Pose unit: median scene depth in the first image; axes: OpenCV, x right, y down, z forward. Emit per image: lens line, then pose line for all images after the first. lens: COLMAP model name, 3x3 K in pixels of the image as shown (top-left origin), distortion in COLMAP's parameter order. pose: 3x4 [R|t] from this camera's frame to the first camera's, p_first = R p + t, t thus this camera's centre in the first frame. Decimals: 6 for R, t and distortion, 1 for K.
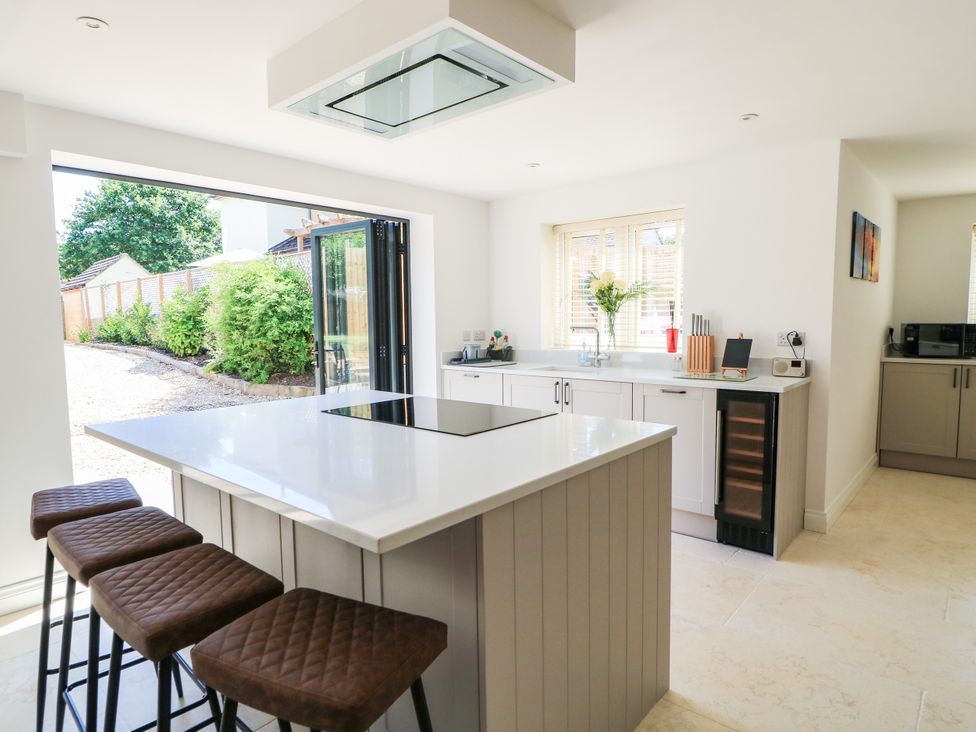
lens RADIAL K [[592.8, 0, 498.5], [0, 592.8, 361.4], [0, 0, 1]] dist [-0.002885, -0.007324]
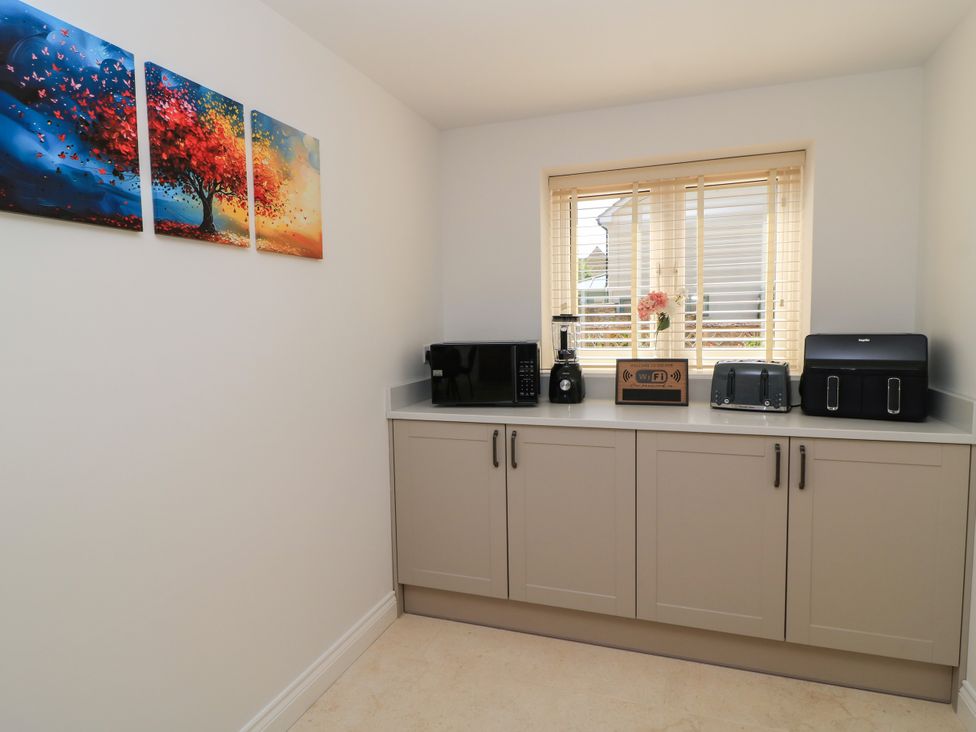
lens RADIAL K [[545.6, 0, 489.8], [0, 545.6, 364.7], [0, 0, 1]] dist [-0.000873, -0.011312]
pose [[0.936858, -0.038997, 0.347528, 0.623871], [0.044749, 0.998962, -0.008536, -0.043974], [-0.346834, 0.023549, 0.937631, 0.566627]]
